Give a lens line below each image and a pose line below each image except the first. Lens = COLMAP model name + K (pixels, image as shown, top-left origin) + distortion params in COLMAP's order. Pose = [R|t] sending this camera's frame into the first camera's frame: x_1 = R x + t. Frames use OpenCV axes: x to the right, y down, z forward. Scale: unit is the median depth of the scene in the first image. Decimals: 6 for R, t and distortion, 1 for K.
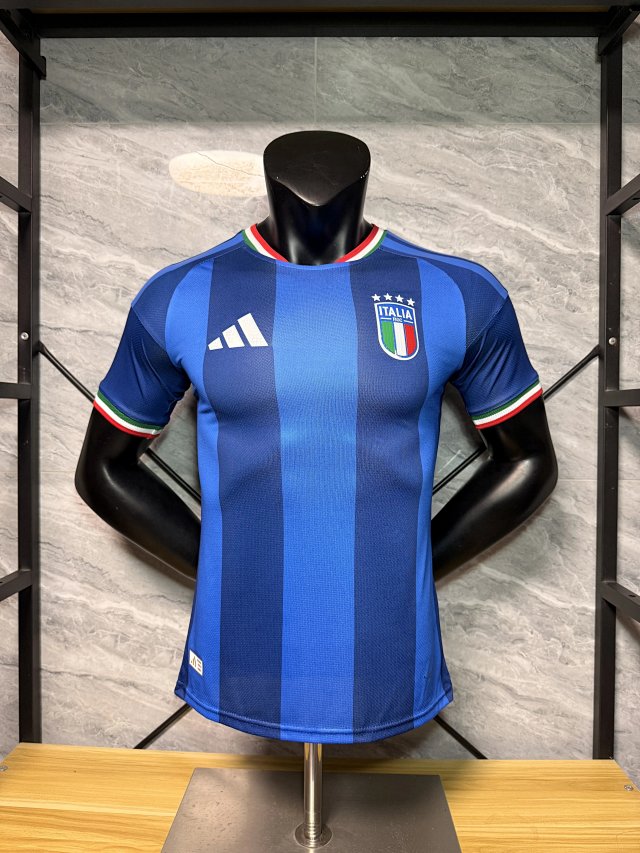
lens RADIAL K [[600.8, 0, 320.0], [0, 600.8, 426.5], [0, 0, 1]] dist [-0.000136, -0.001644]
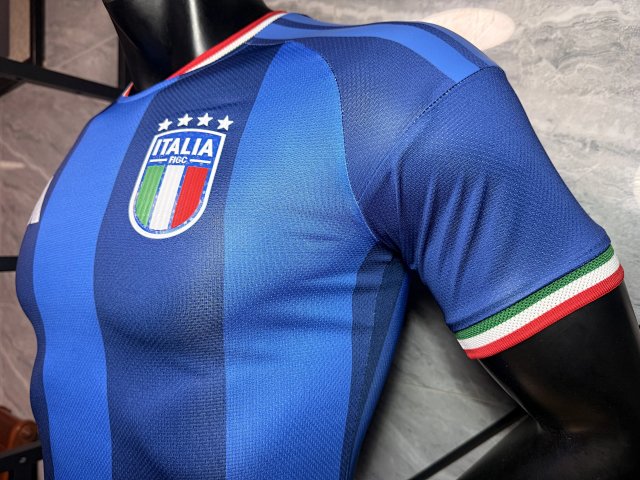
lens RADIAL K [[450.8, 0, 320.0], [0, 450.8, 240.0], [0, 0, 1]] dist [-0.000136, -0.001644]
pose [[0.827241, -0.003935, -0.561834, 0.453688], [0.001433, 0.999987, -0.004893, -0.102388], [0.561846, 0.003243, 0.827236, 0.726675]]
